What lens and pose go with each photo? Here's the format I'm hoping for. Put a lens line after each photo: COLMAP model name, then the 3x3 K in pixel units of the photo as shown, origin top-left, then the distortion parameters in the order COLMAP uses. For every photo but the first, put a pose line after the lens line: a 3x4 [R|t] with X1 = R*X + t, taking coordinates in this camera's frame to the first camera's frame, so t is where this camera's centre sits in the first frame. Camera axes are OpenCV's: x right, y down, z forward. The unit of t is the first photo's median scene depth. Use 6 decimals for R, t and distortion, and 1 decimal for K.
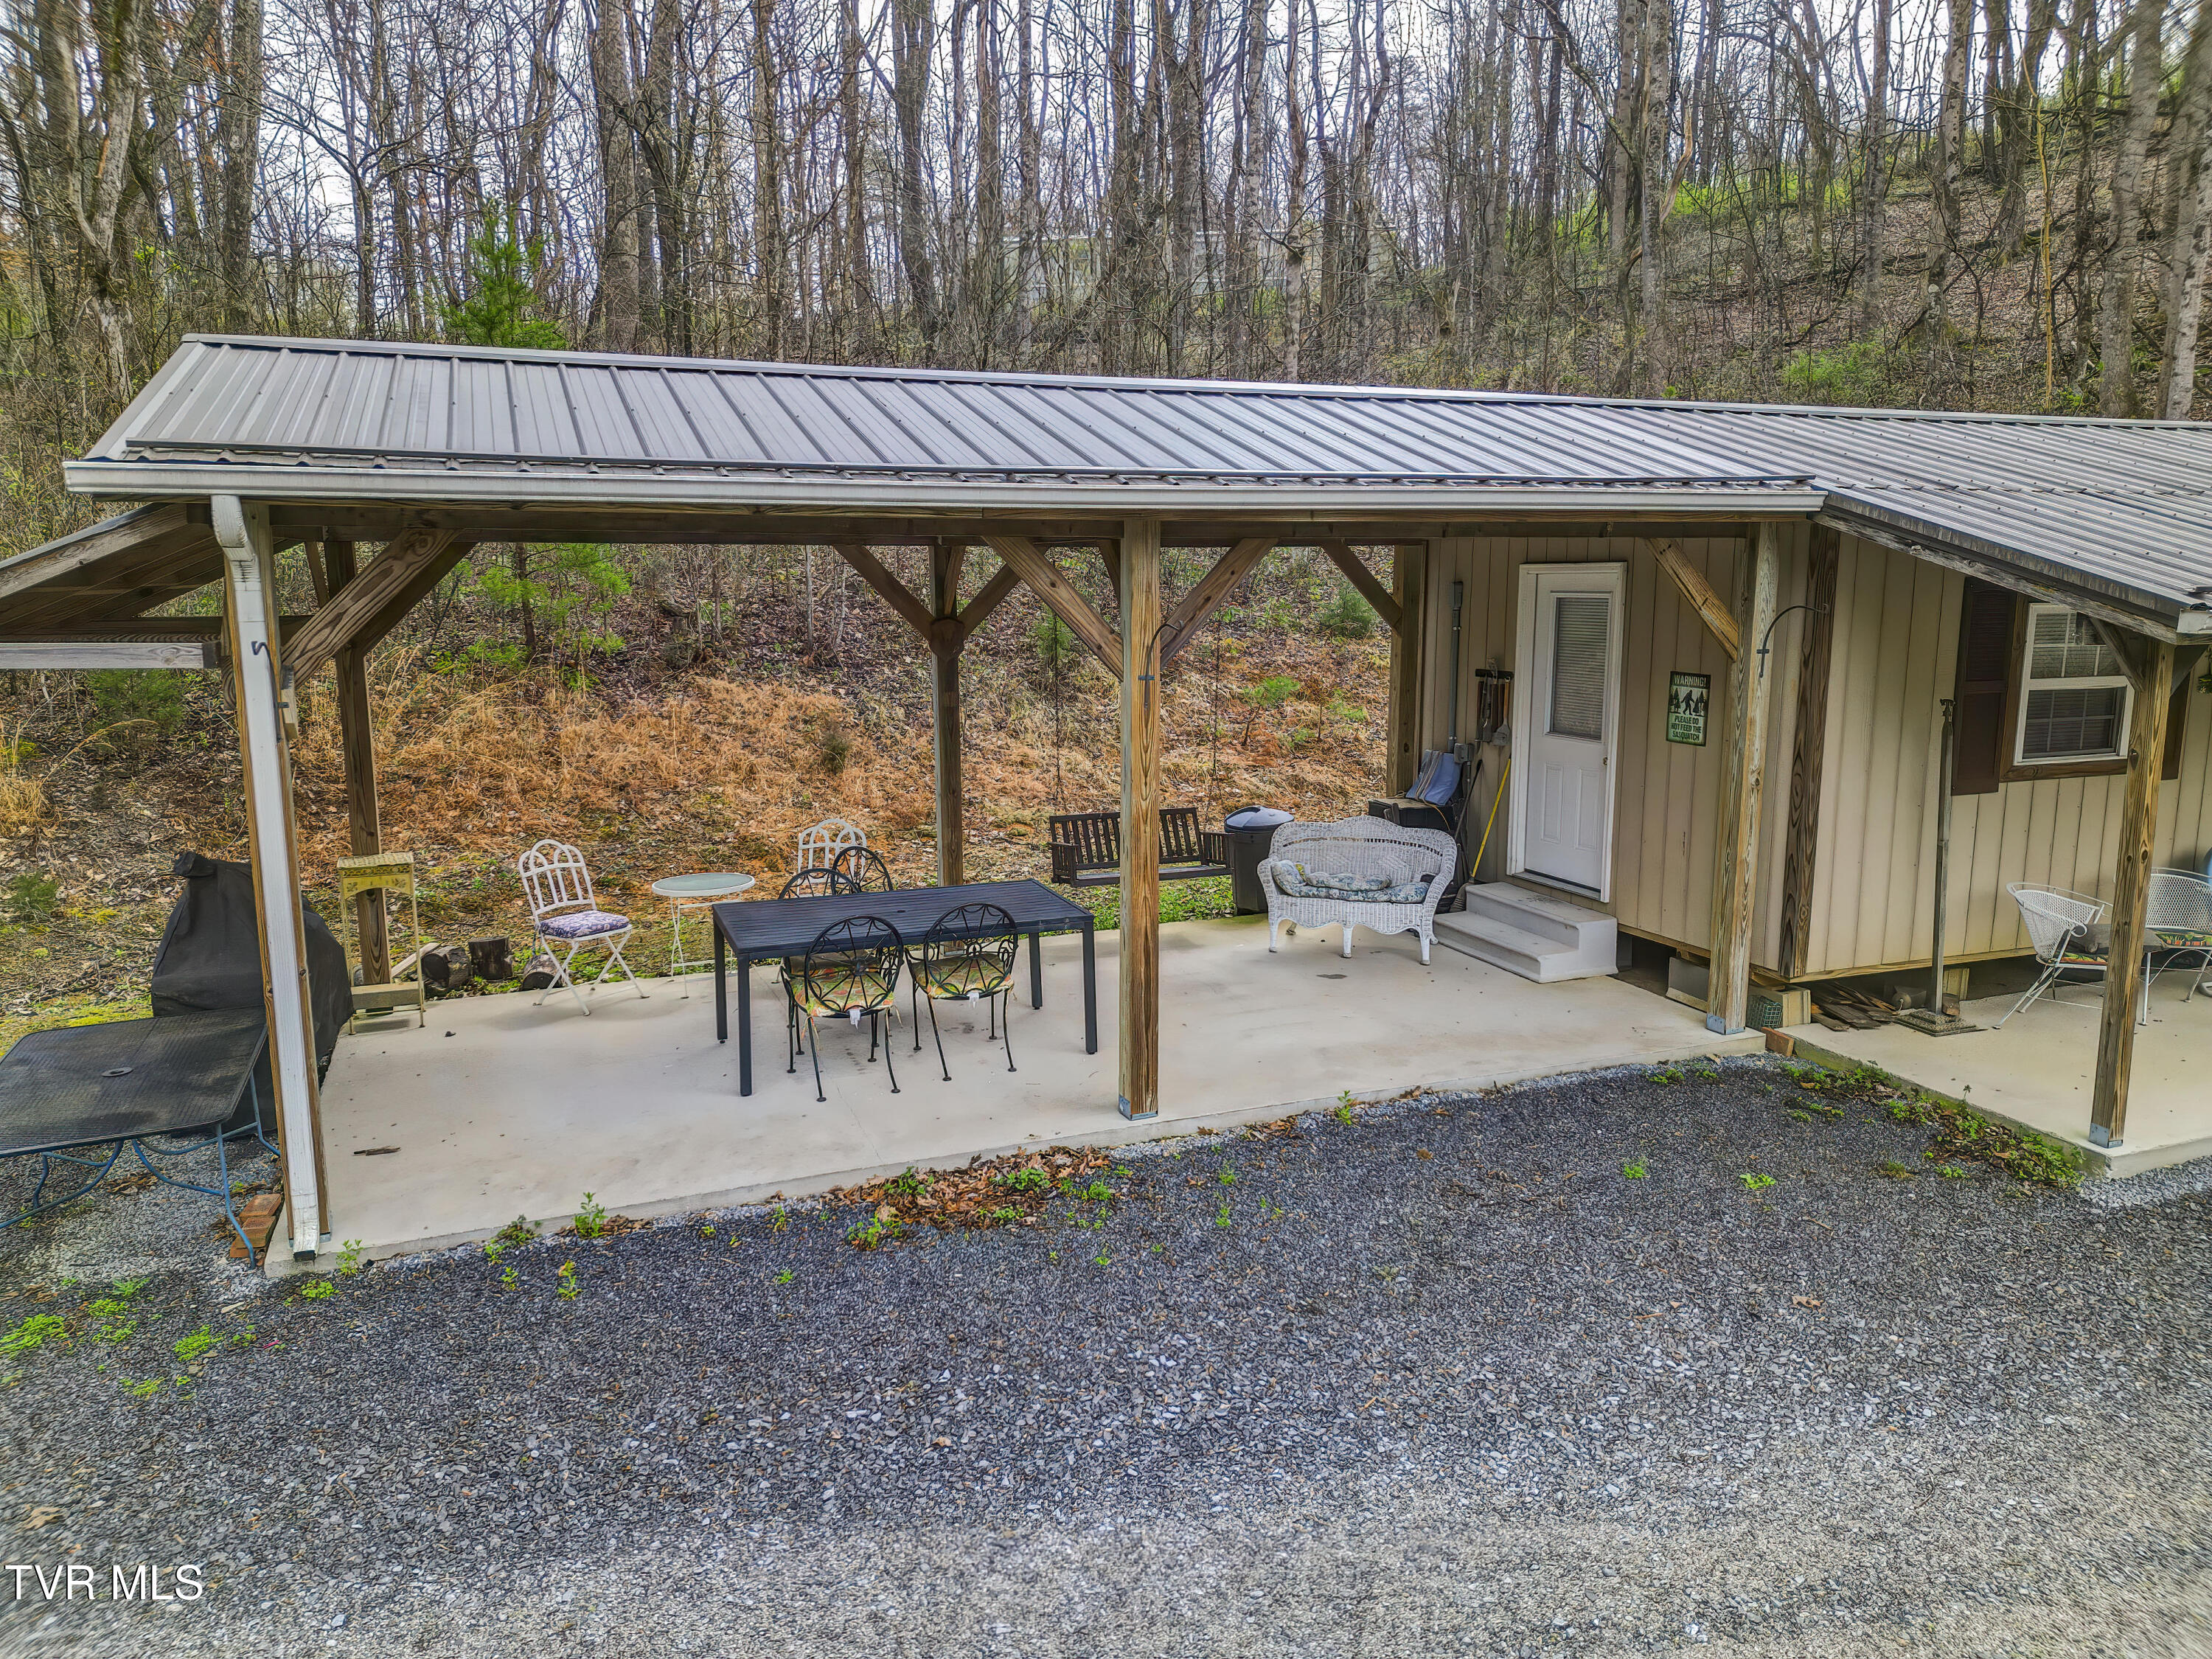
lens RADIAL K [[1546.6, 0, 1113.1], [0, 1546.6, 823.7], [0, 0, 1]] dist [0.074117, -0.069289]
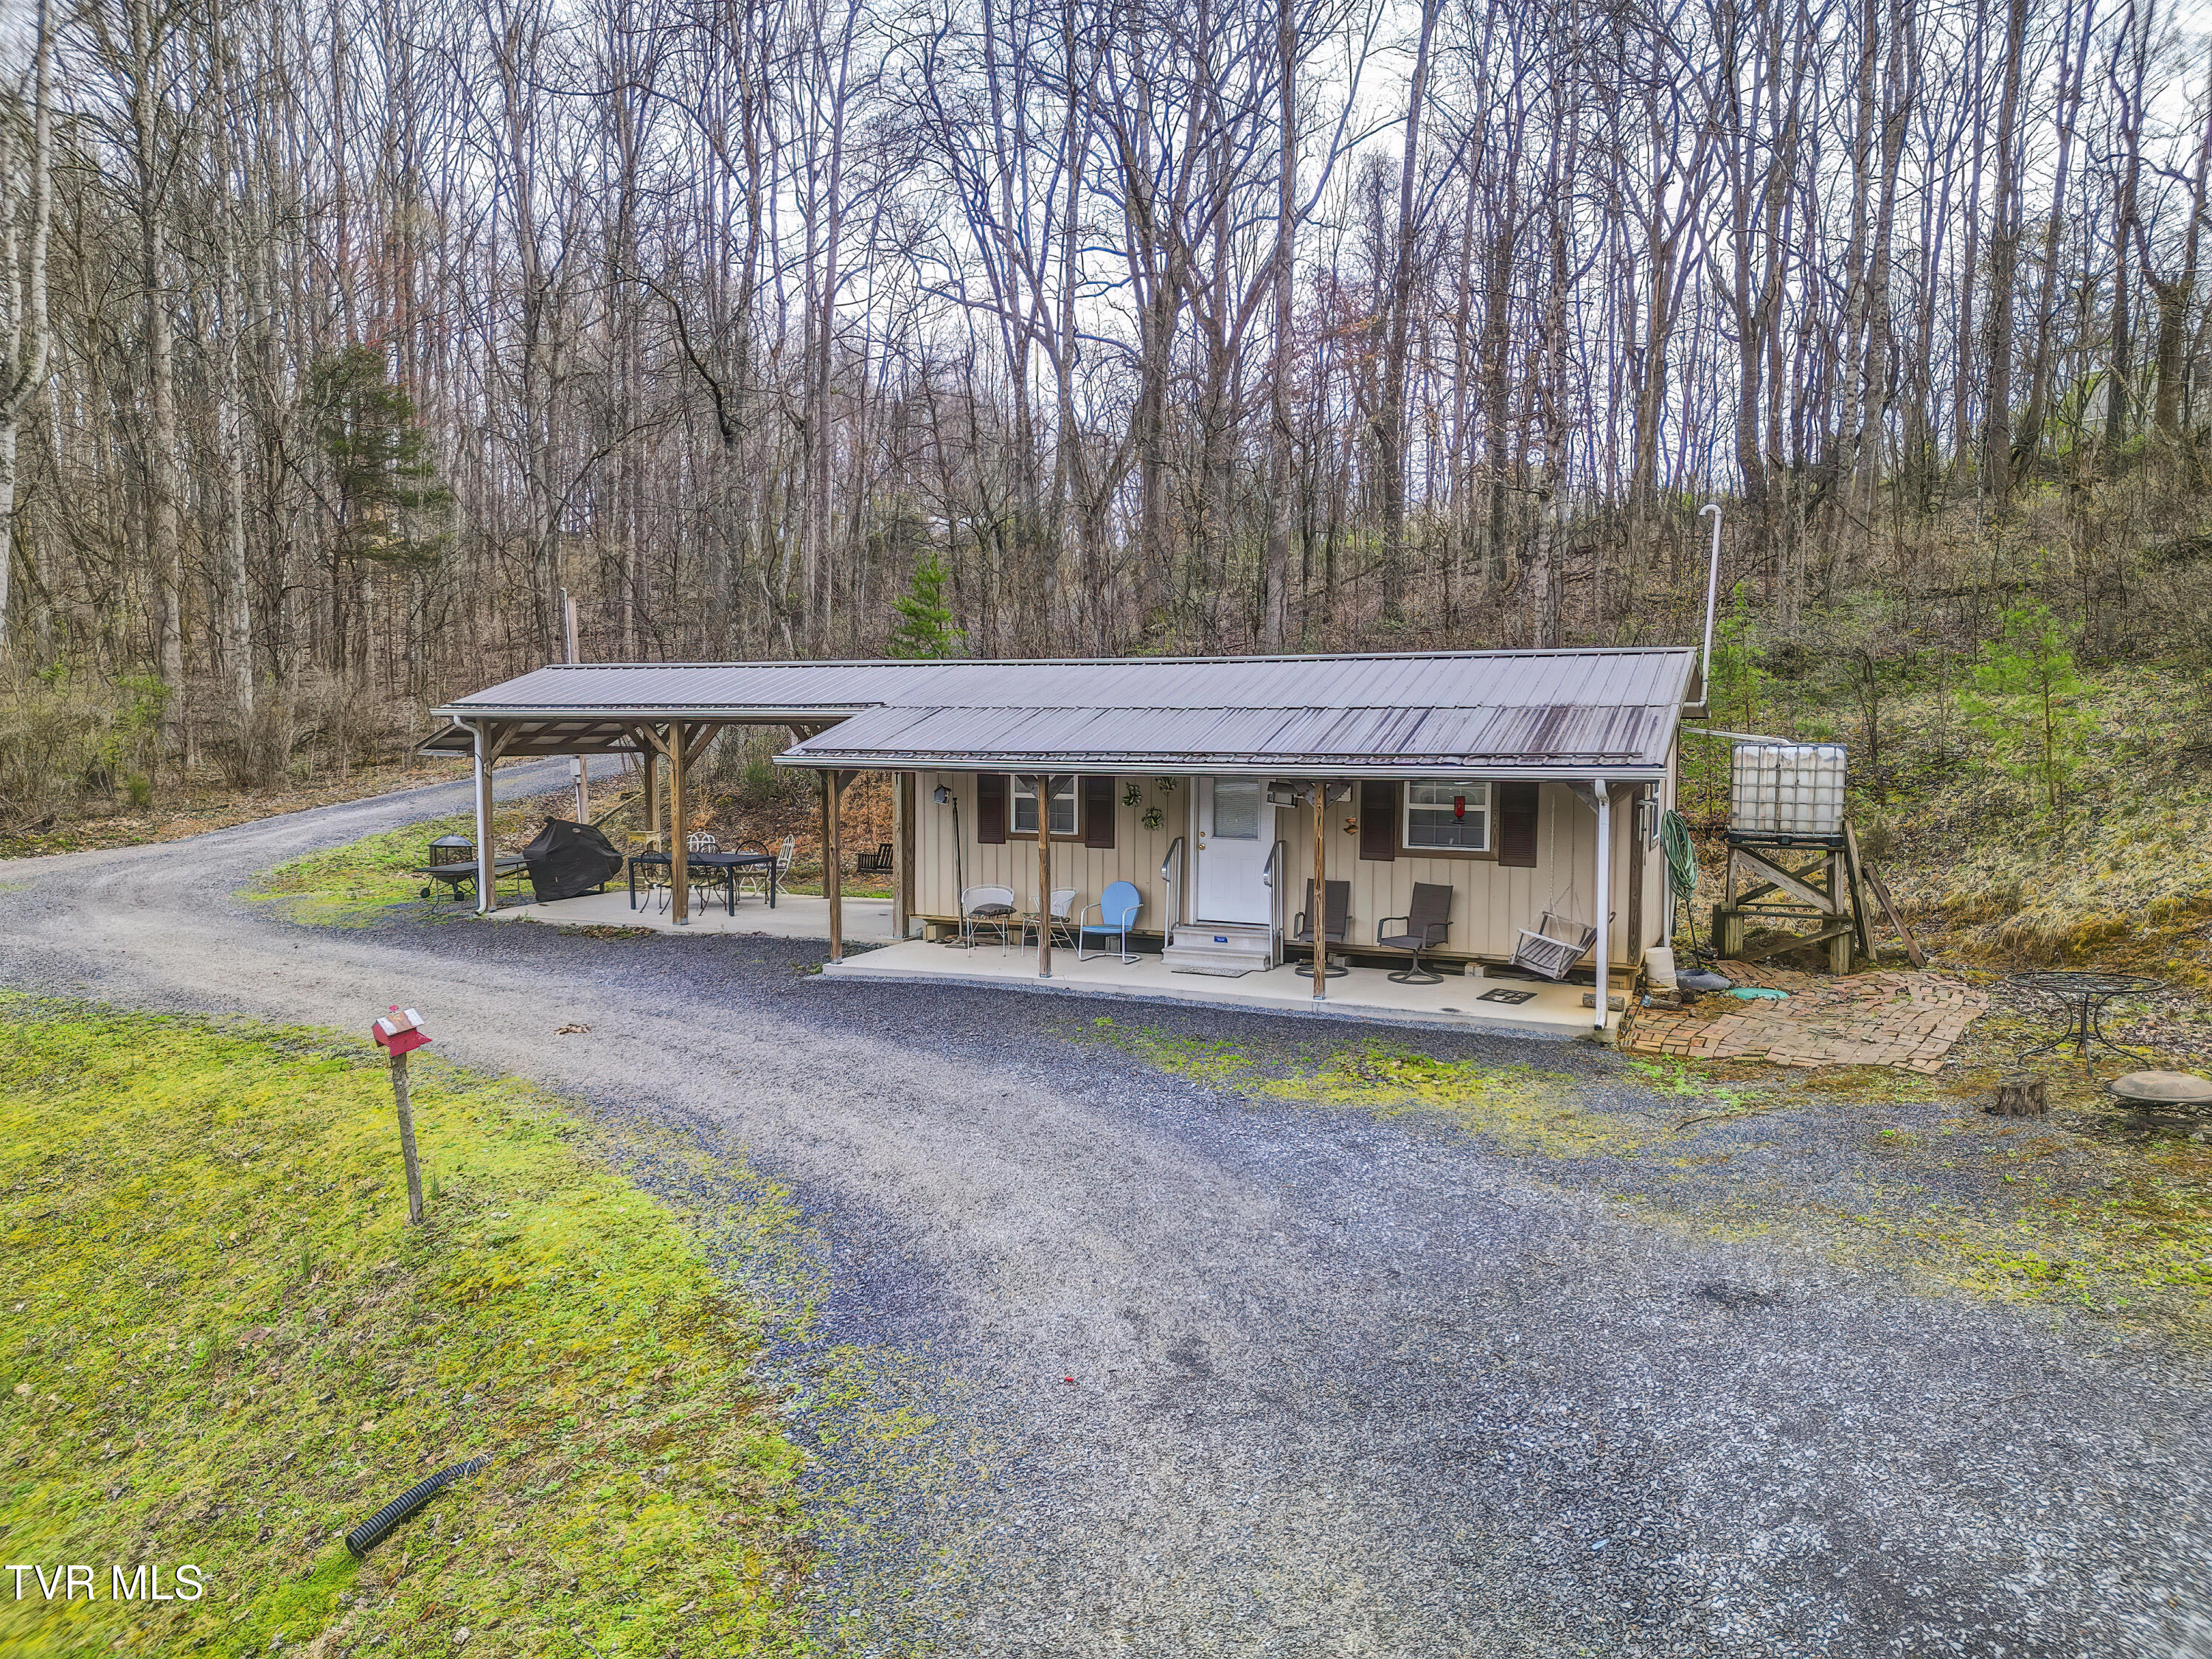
lens RADIAL K [[1546.6, 0, 1123.7], [0, 1546.6, 812.9], [0, 0, 1]] dist [0.074117, -0.069289]
pose [[0.678907, 0.046962, -0.732721, 2.095751], [-0.122635, 0.991186, -0.050102, 0.022467], [0.723910, 0.123872, 0.678683, -0.296905]]
